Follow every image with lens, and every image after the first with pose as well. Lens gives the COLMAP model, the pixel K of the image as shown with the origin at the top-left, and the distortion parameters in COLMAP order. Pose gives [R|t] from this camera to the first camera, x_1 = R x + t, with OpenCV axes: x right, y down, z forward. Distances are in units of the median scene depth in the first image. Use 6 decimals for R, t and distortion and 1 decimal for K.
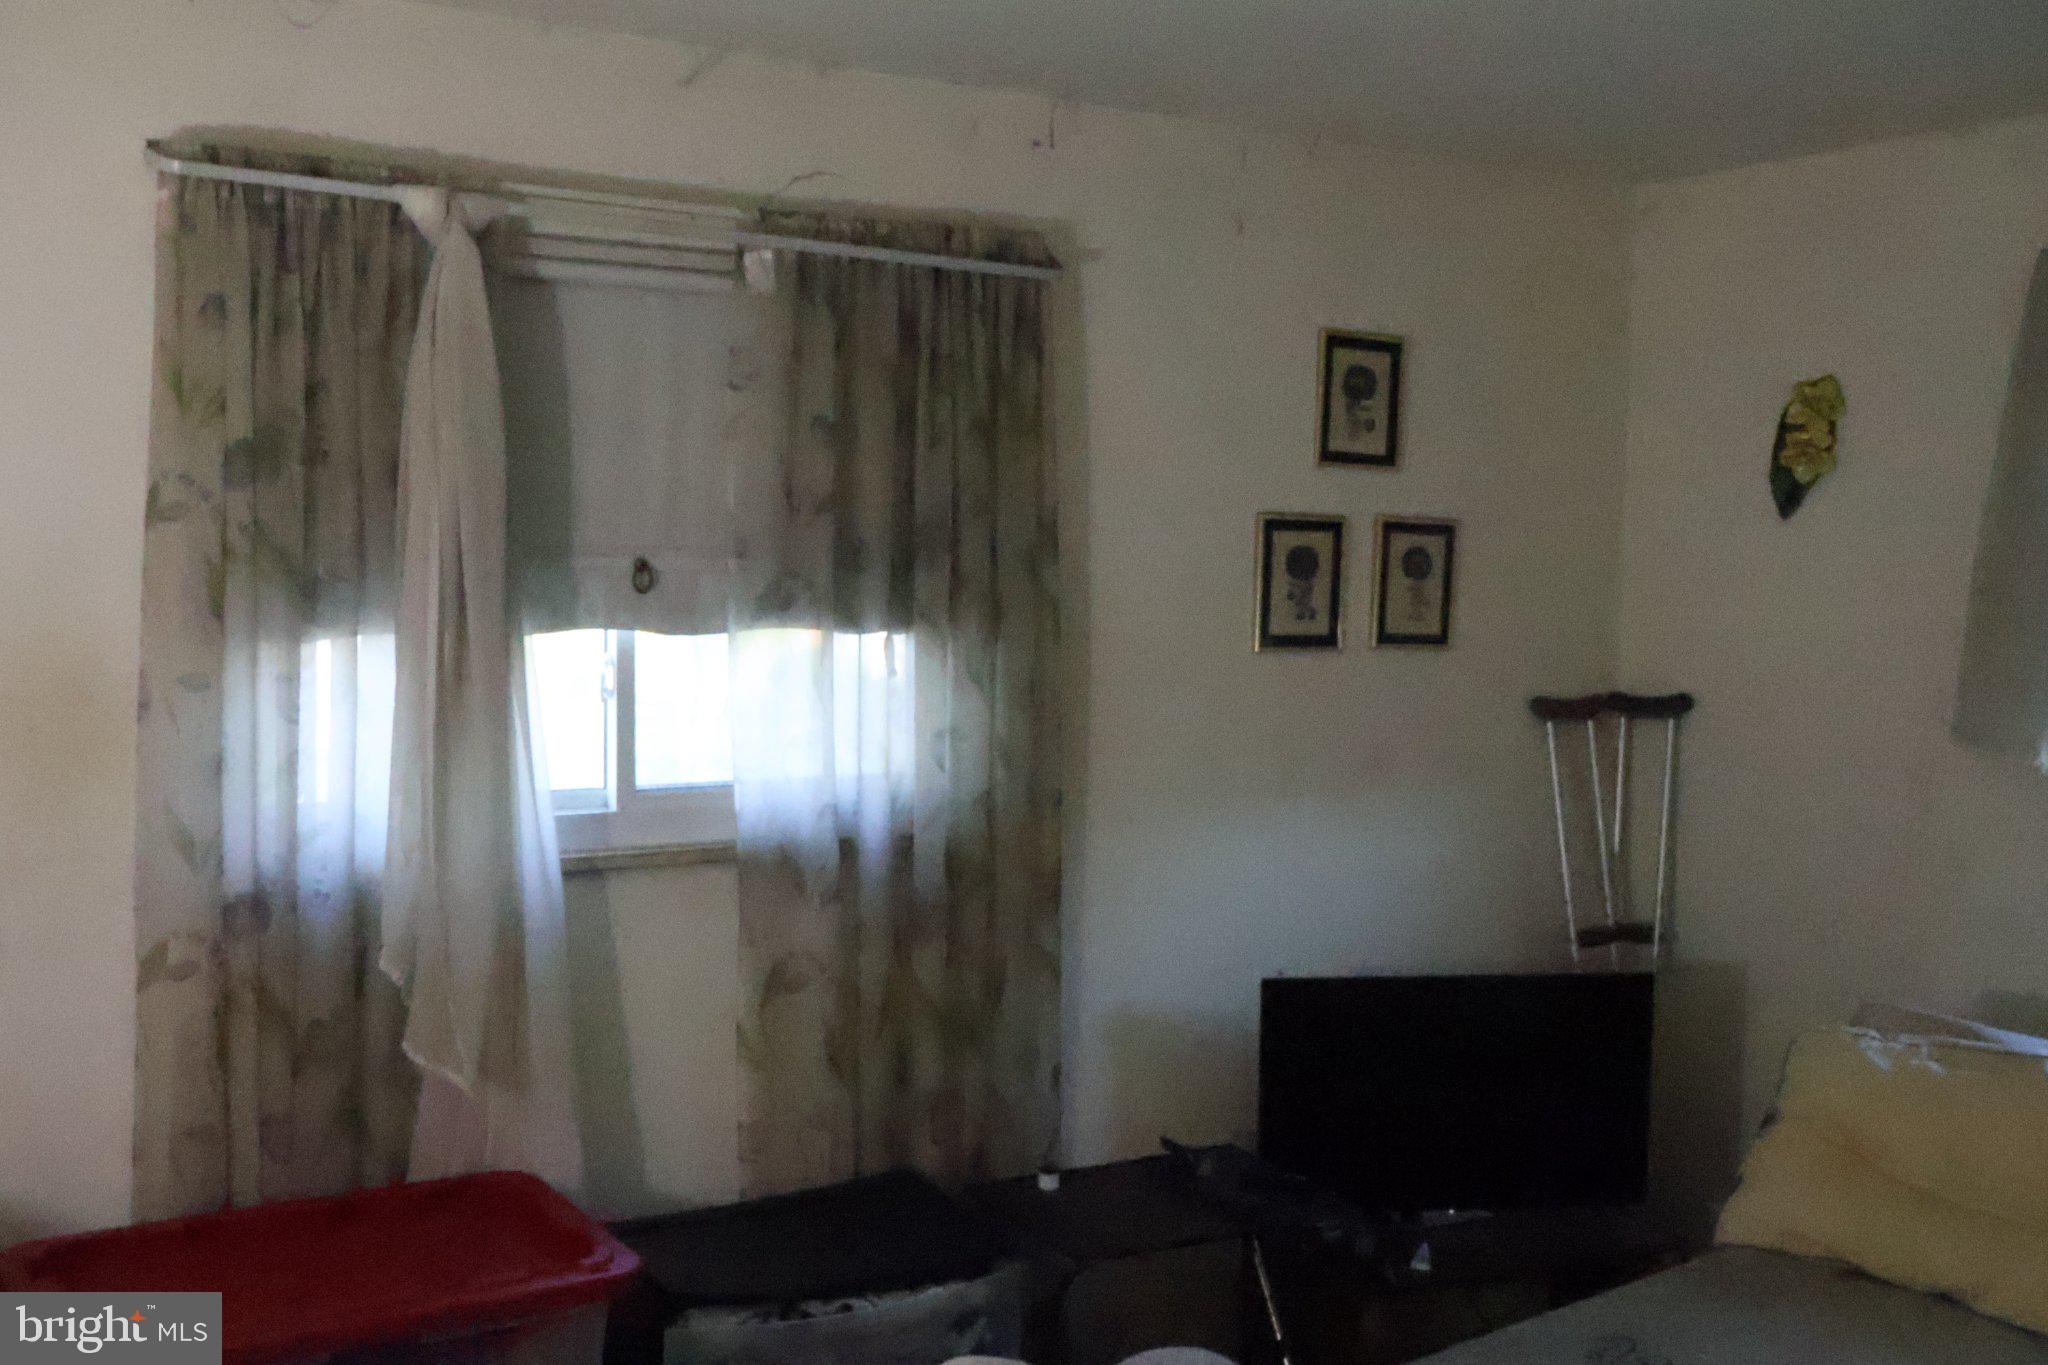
lens RADIAL K [[2034.2, 0, 1021.2], [0, 2034.2, 678.1], [0, 0, 1]] dist [0.008899, 0.000000]
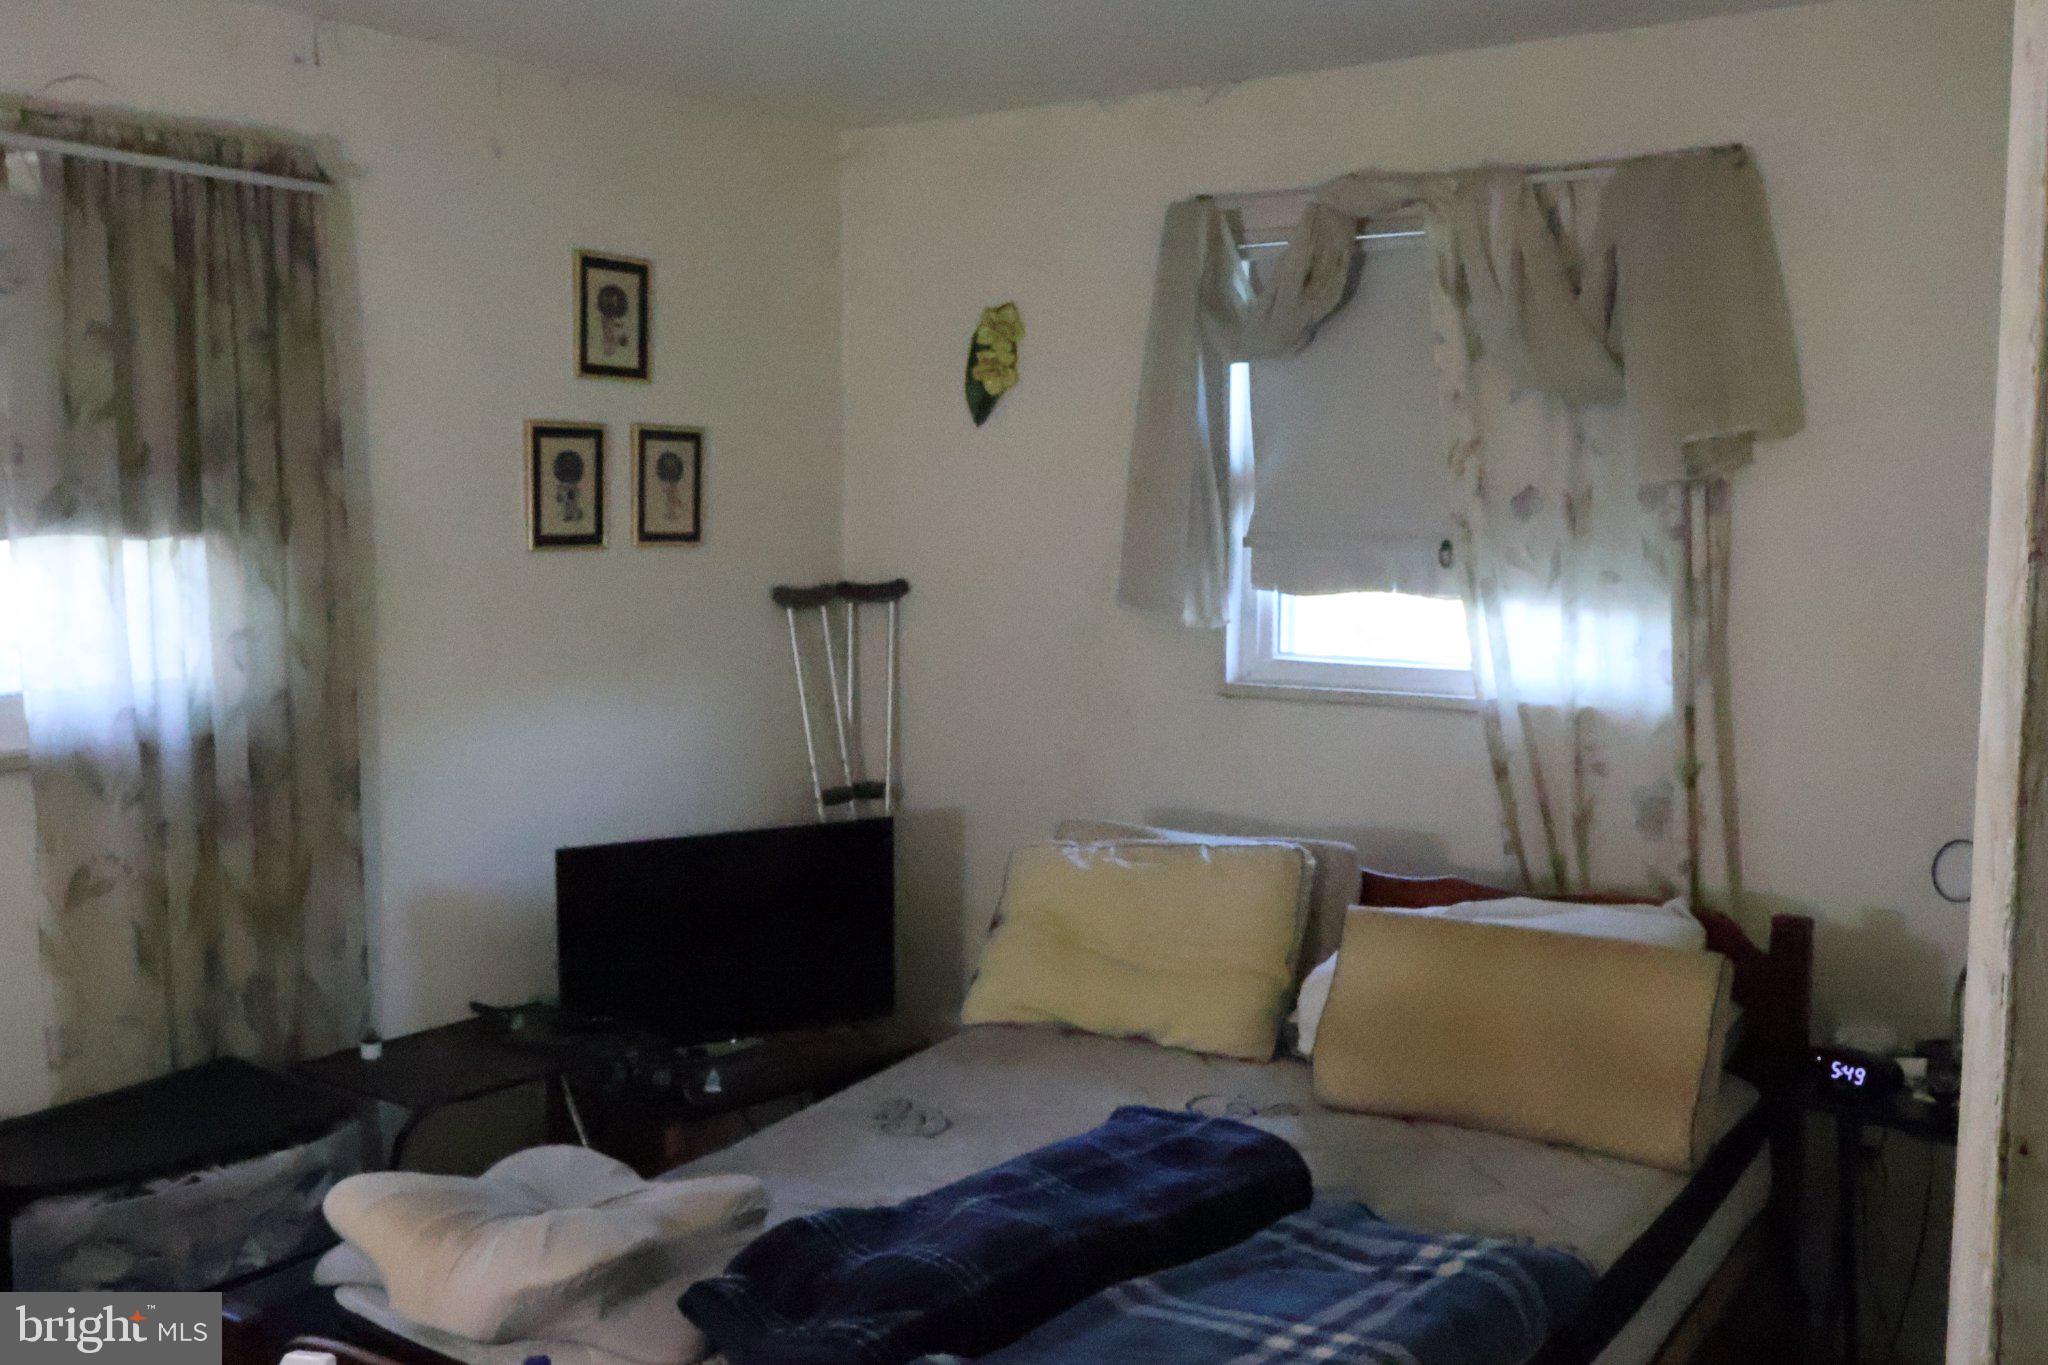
lens RADIAL K [[2034.2, 0, 1024.8], [0, 2034.2, 686.5], [0, 0, 1]] dist [0.008899, 0.000000]
pose [[0.918842, -0.054445, 0.390852, -0.076305], [0.039606, 0.998159, 0.045932, 0.021732], [-0.392633, -0.026724, 0.919307, -0.103712]]
